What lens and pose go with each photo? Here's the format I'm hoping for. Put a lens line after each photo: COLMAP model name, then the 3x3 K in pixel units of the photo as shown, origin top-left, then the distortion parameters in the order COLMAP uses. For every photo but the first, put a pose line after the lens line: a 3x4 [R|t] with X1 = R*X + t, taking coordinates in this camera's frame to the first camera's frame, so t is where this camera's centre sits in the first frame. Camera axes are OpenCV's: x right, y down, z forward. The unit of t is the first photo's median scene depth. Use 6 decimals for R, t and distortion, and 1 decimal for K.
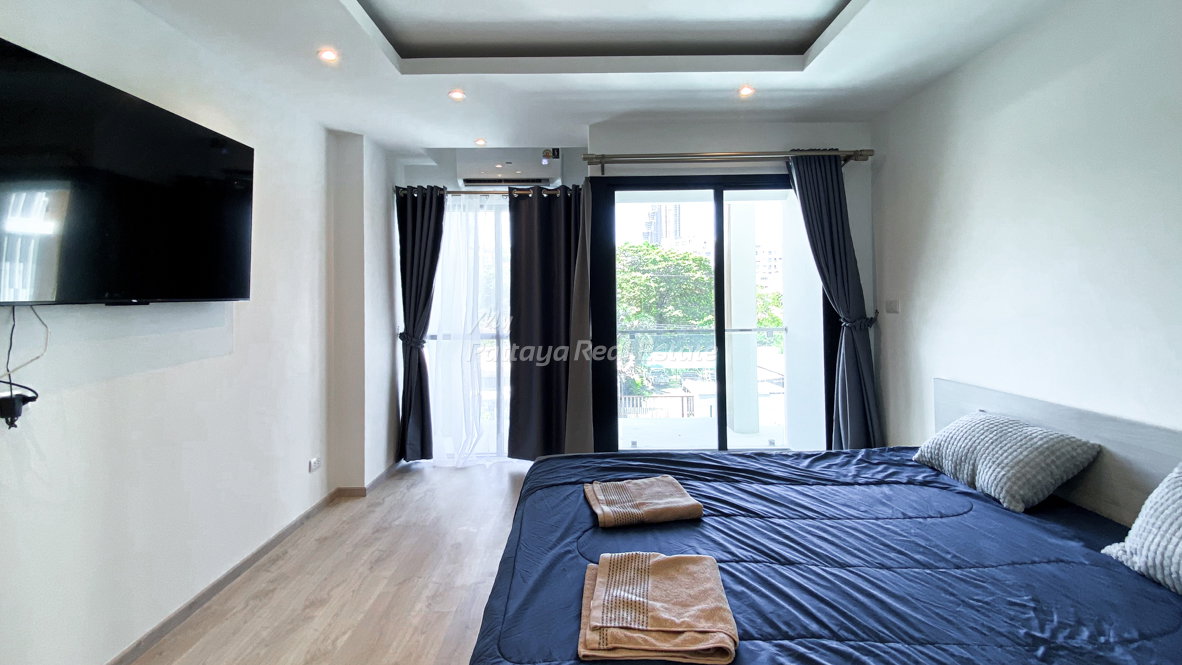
lens RADIAL K [[501.9, 0, 592.1], [0, 501.9, 293.4], [0, 0, 1]] dist [0.018199, -0.001122]
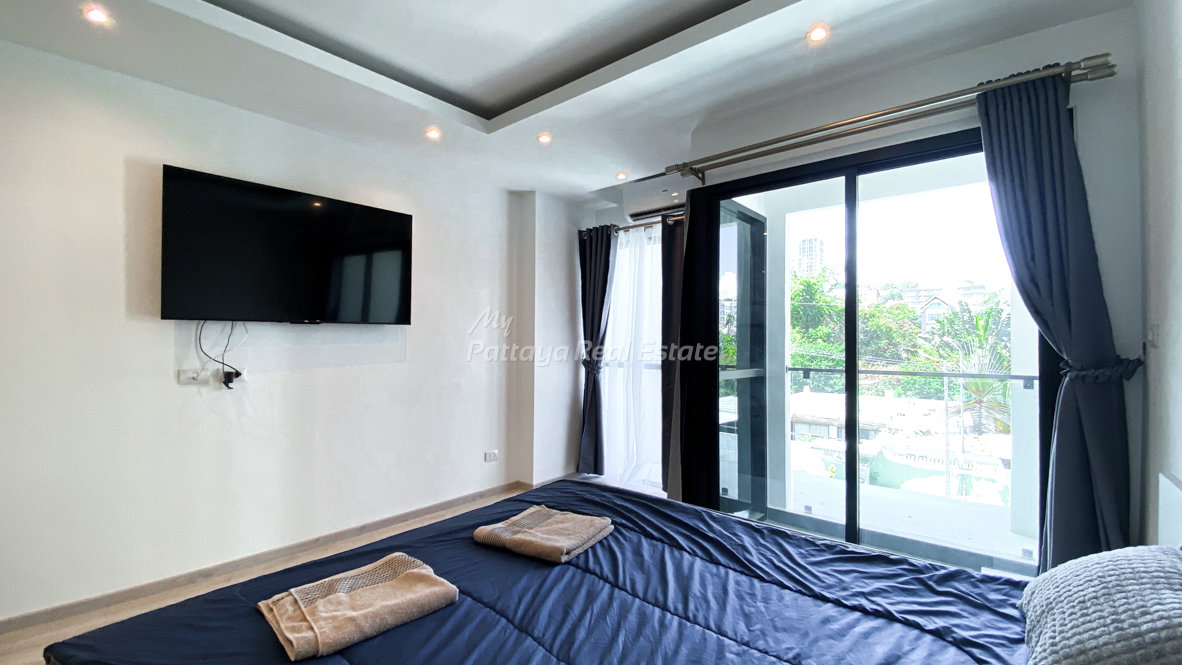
lens RADIAL K [[498.6, 0, 611.2], [0, 498.6, 335.2], [0, 0, 1]] dist [0.008836, -0.000381]
pose [[0.761953, 0.002779, -0.647626, 0.460901], [-0.004393, 0.999990, -0.000878, 0.029646], [0.647617, 0.003514, 0.761958, 0.221399]]
